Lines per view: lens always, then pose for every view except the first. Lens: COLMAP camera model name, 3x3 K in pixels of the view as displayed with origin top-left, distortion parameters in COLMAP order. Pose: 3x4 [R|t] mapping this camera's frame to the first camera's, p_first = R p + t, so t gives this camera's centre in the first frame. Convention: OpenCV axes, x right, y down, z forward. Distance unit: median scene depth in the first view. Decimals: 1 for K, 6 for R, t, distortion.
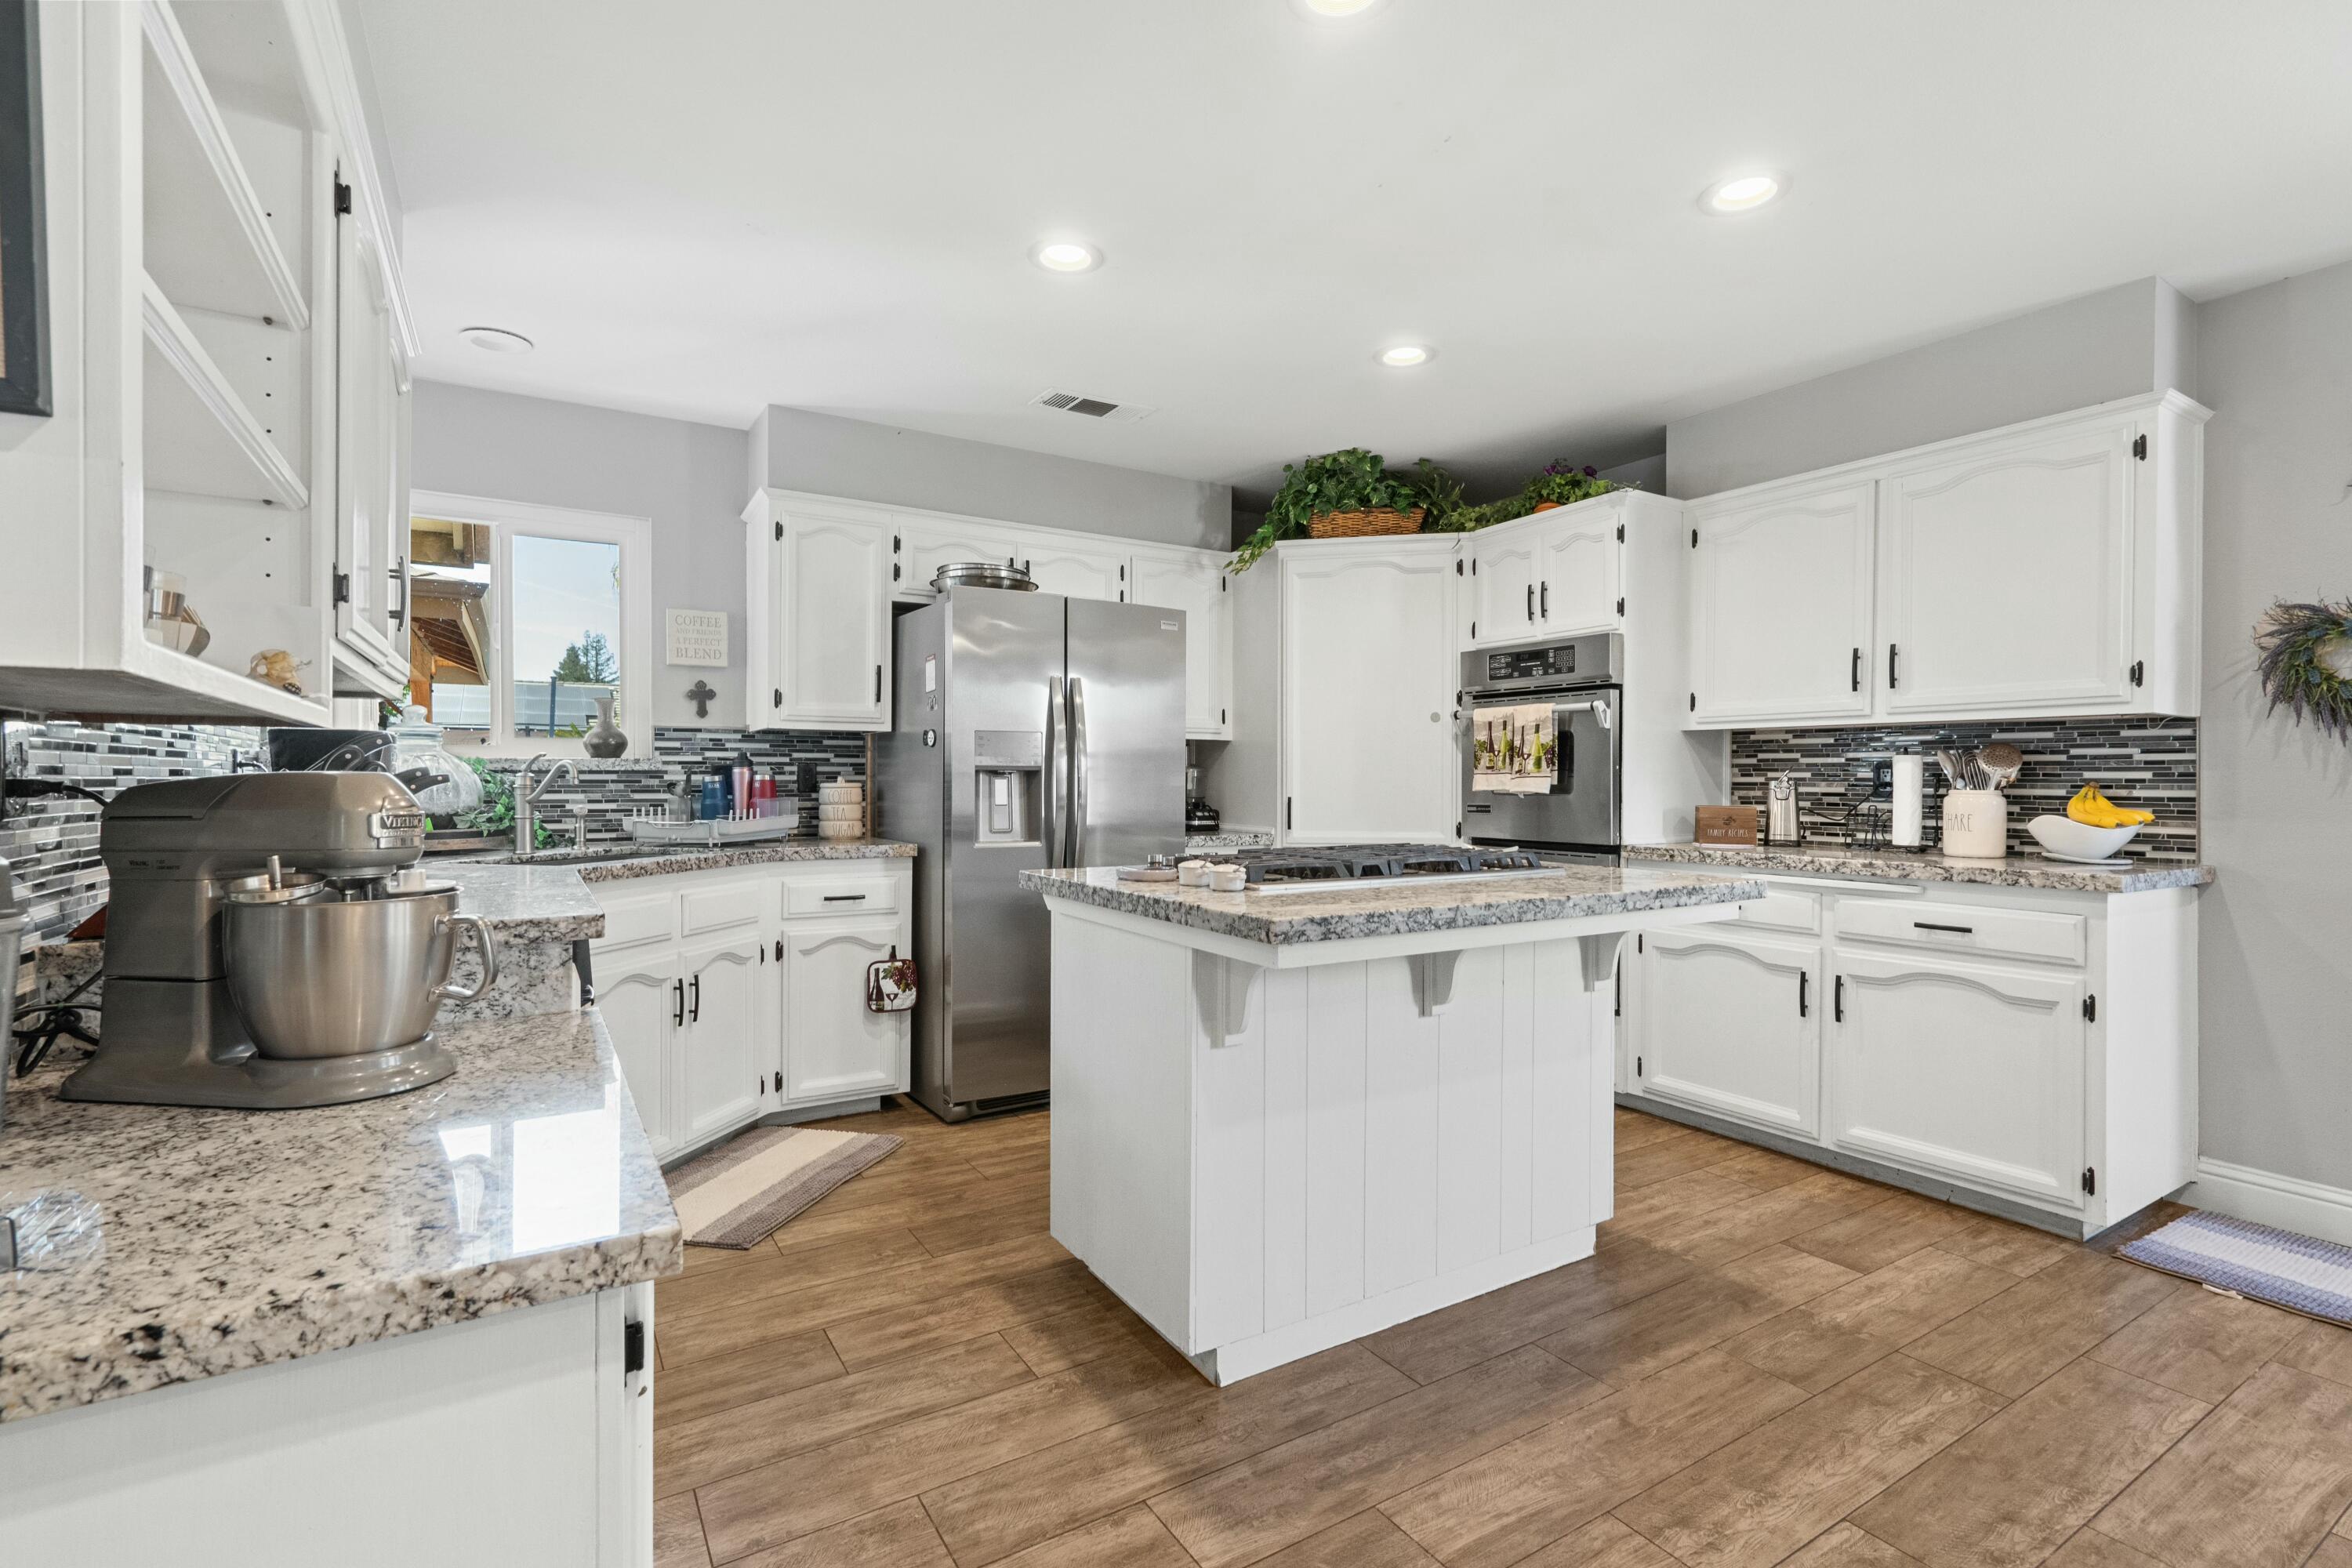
lens RADIAL K [[1069.4, 0, 1190.0], [0, 1069.4, 782.0], [0, 0, 1]] dist [-0.001356, 0.000211]
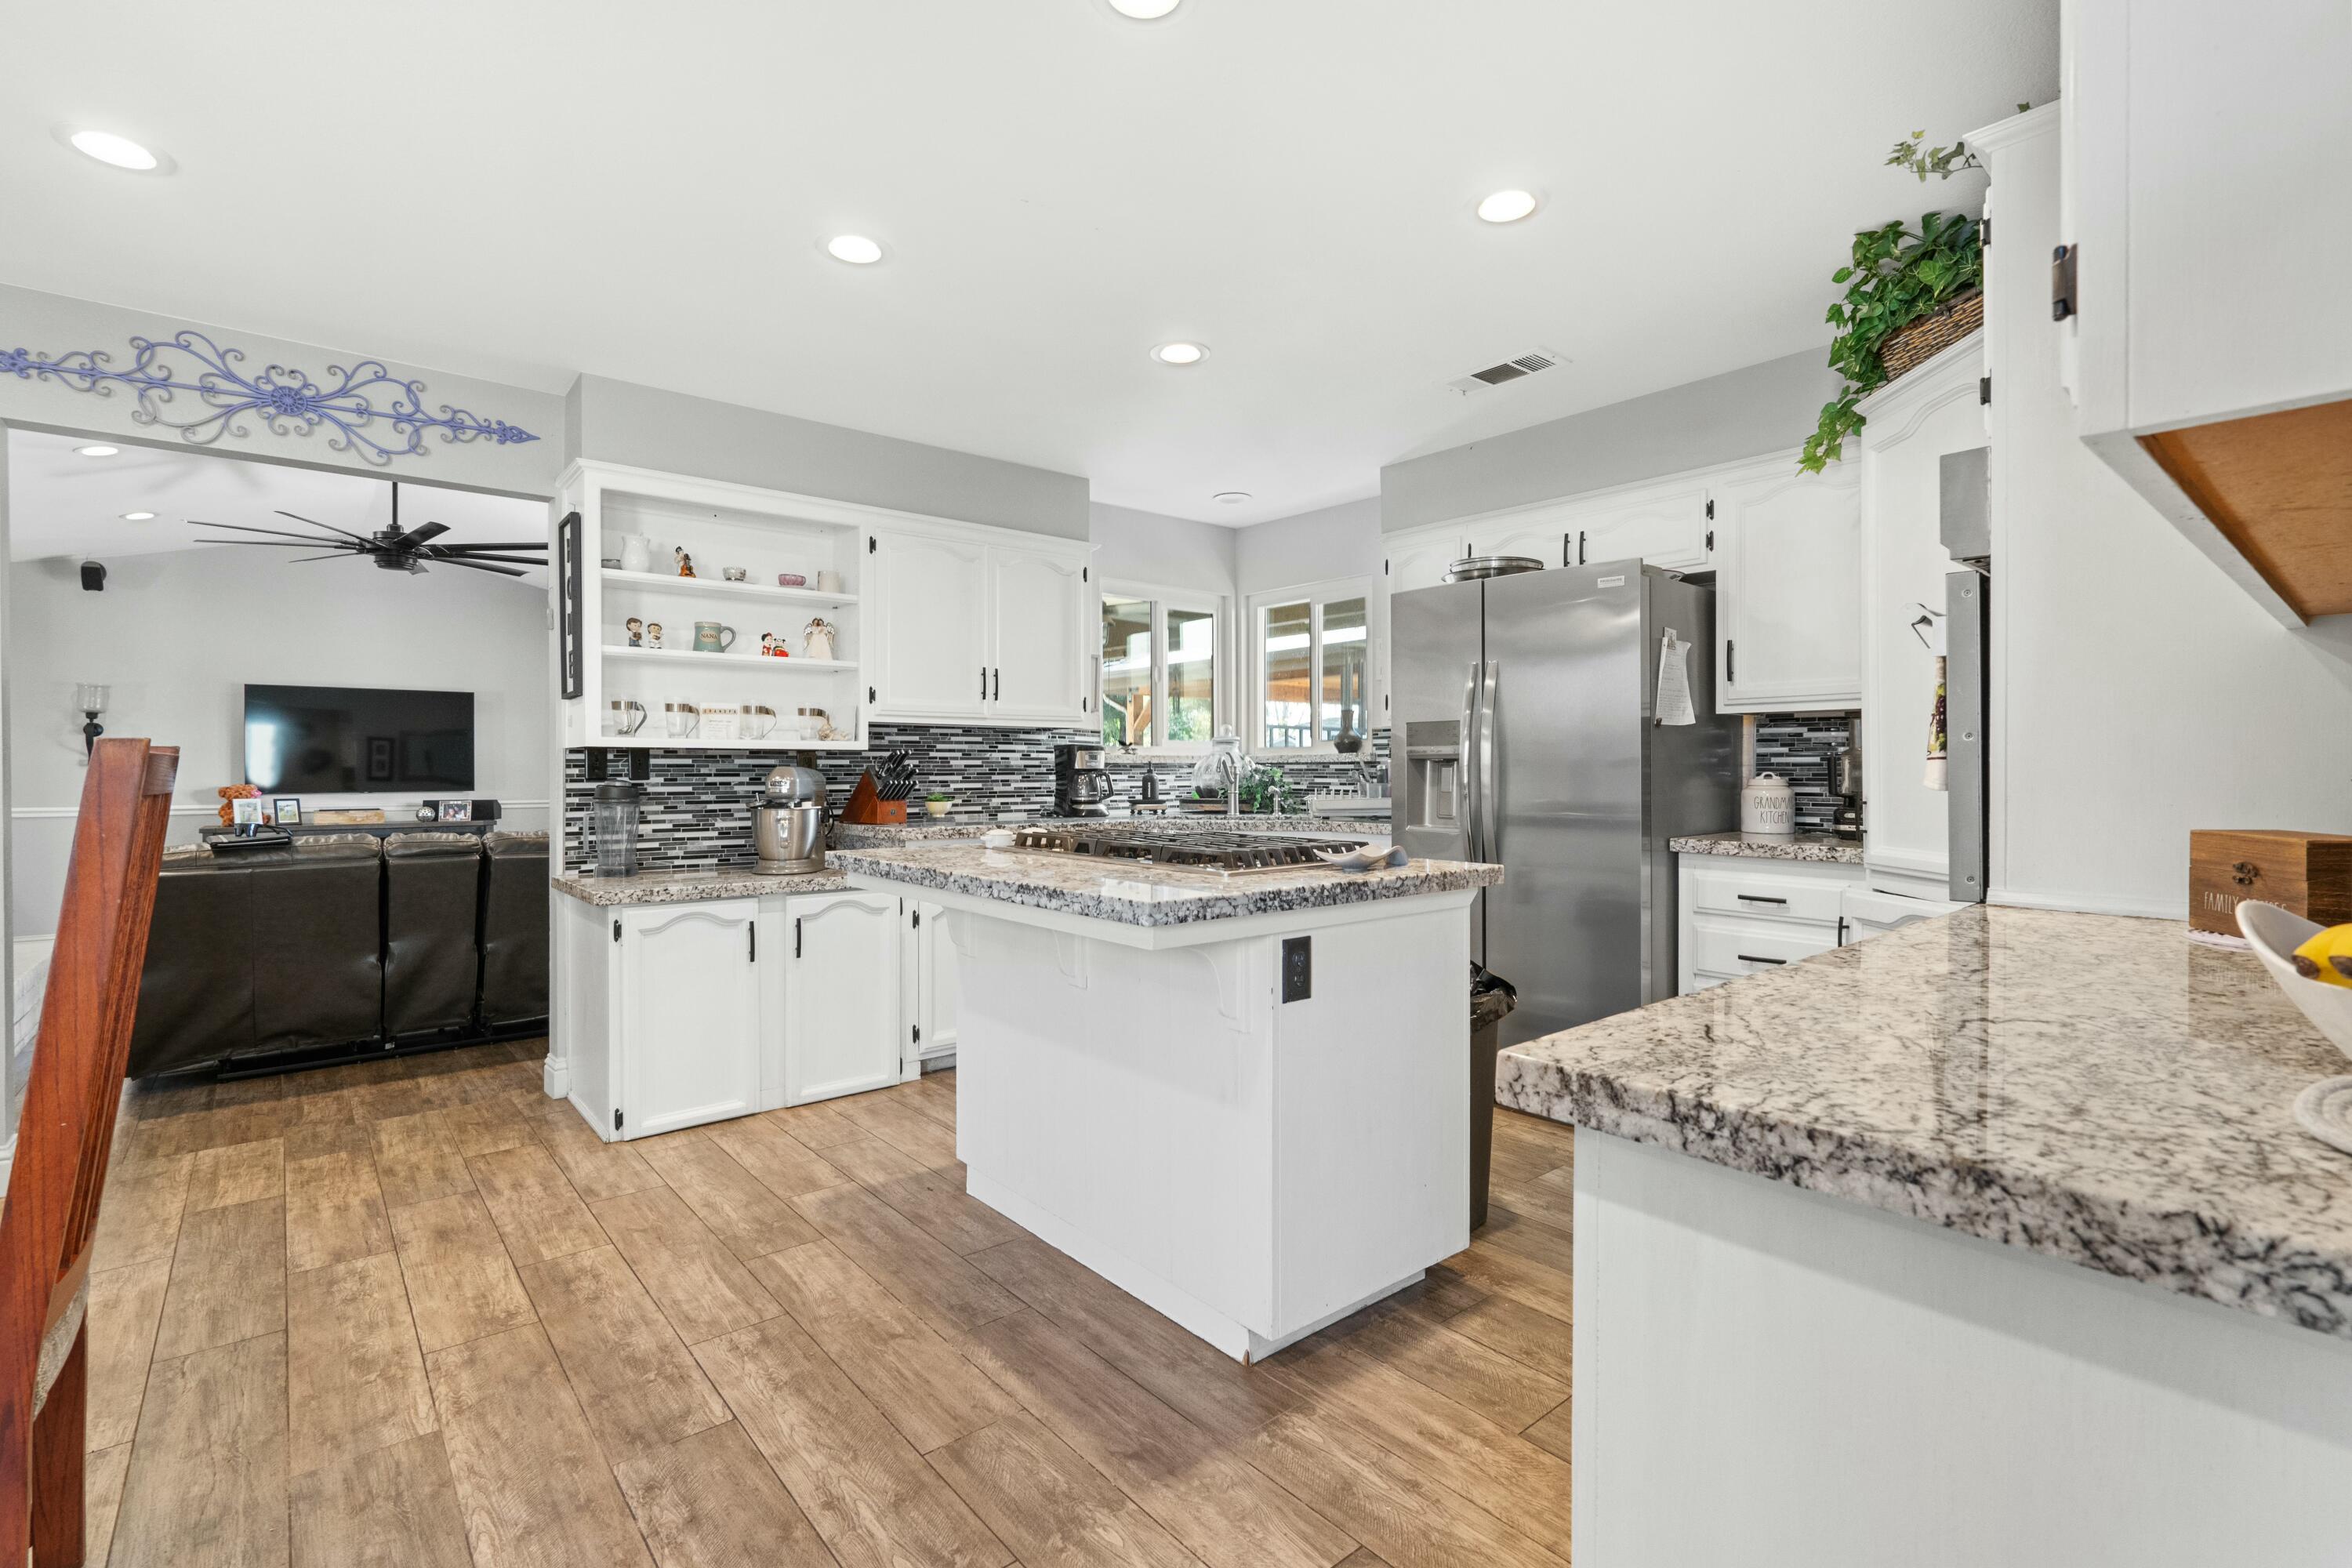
lens RADIAL K [[1069.4, 0, 1167.1], [0, 1069.4, 770.8], [0, 0, 1]] dist [-0.001356, 0.000211]
pose [[0.138313, 0.000909, -0.990388, 1.054554], [-0.002655, 0.999996, 0.000547, 0.000653], [0.990385, 0.002554, 0.138315, 0.759461]]
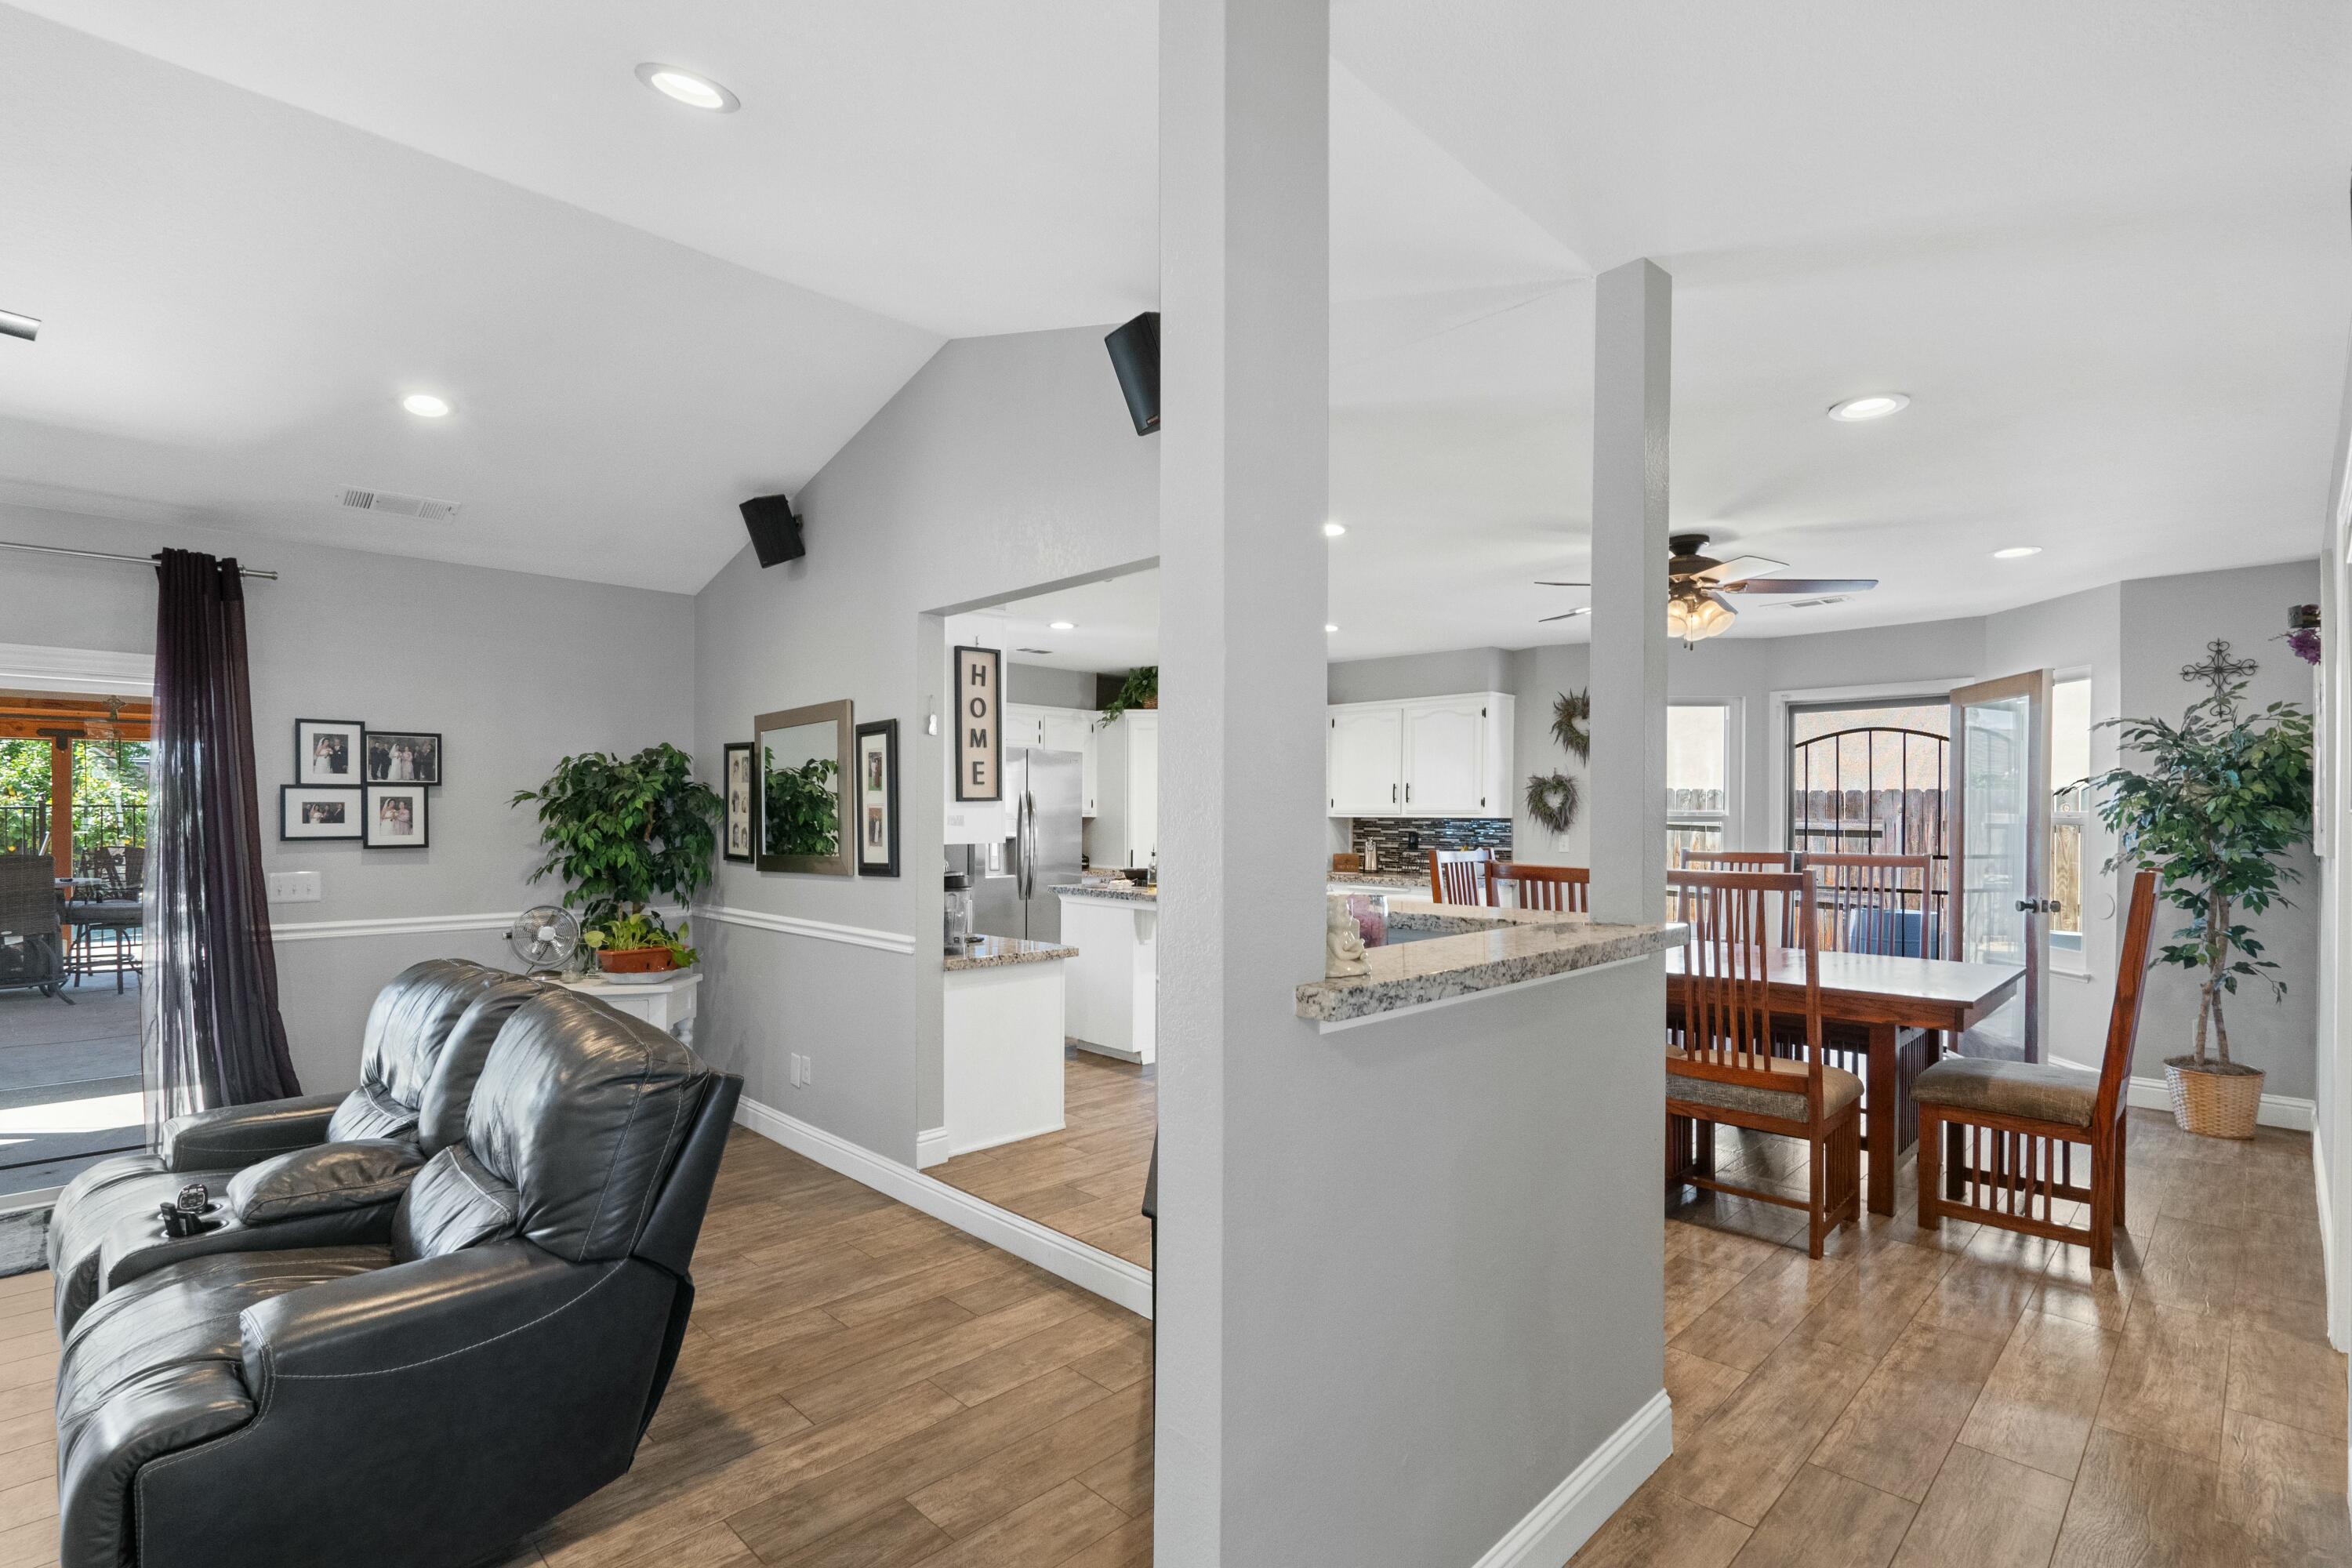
lens RADIAL K [[1069.4, 0, 1174.3], [0, 1069.4, 798.5], [0, 0, 1]] dist [-0.001356, 0.000211]
pose [[0.979114, 0.002372, 0.203296, -0.335066], [0.001380, 0.999831, -0.018312, -0.063577], [-0.203305, 0.018210, 0.978946, -1.296600]]
